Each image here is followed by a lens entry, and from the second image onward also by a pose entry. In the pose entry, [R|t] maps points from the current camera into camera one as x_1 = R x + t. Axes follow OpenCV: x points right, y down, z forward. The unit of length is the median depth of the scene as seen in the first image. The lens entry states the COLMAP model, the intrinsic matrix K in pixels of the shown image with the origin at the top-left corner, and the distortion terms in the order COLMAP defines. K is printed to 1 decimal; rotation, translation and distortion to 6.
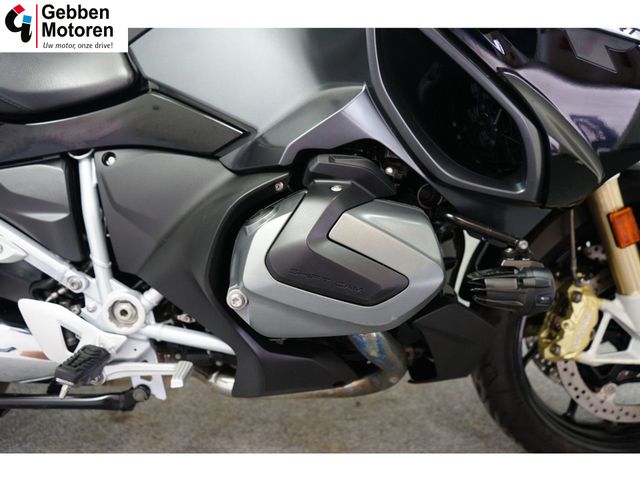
lens RADIAL K [[515.9, 0, 320.5], [0, 515.9, 242.6], [0, 0, 1]] dist [-0.009079, 0.005109]
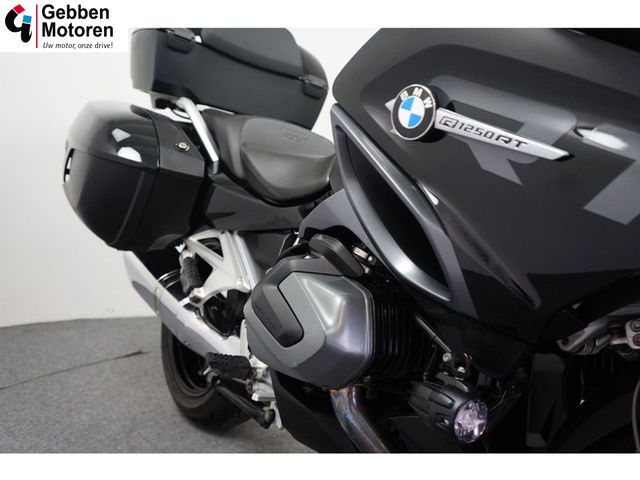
lens RADIAL K [[639.0, 0, 325.9], [0, 639.0, 236.6], [0, 0, 1]] dist [0.037281, 0.000000]
pose [[0.543705, 0.110740, -0.831939, 1.046897], [-0.353499, 0.929257, -0.107332, 0.002811], [0.761199, 0.352446, 0.544388, 0.099822]]
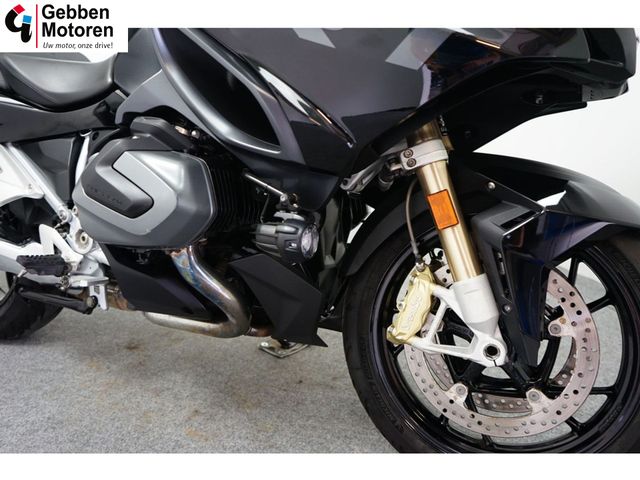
lens RADIAL K [[515.9, 0, 320.6], [0, 515.9, 243.1], [0, 0, 1]] dist [-0.009079, 0.005109]
pose [[0.887222, 0.103509, -0.449580, 0.867563], [-0.161365, 0.982576, -0.092222, 0.173564], [0.432201, 0.154368, 0.888467, -0.002395]]
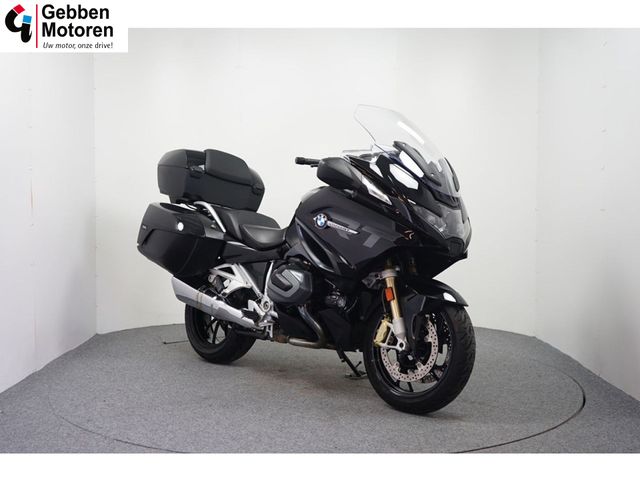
lens RADIAL K [[770.5, 0, 318.9], [0, 770.5, 239.9], [0, 0, 1]] dist [-0.030691, 0.000000]
pose [[0.683525, 0.021848, -0.729600, 3.525247], [-0.274212, 0.934024, -0.228926, 0.796519], [0.676462, 0.356541, 0.644420, -2.174907]]
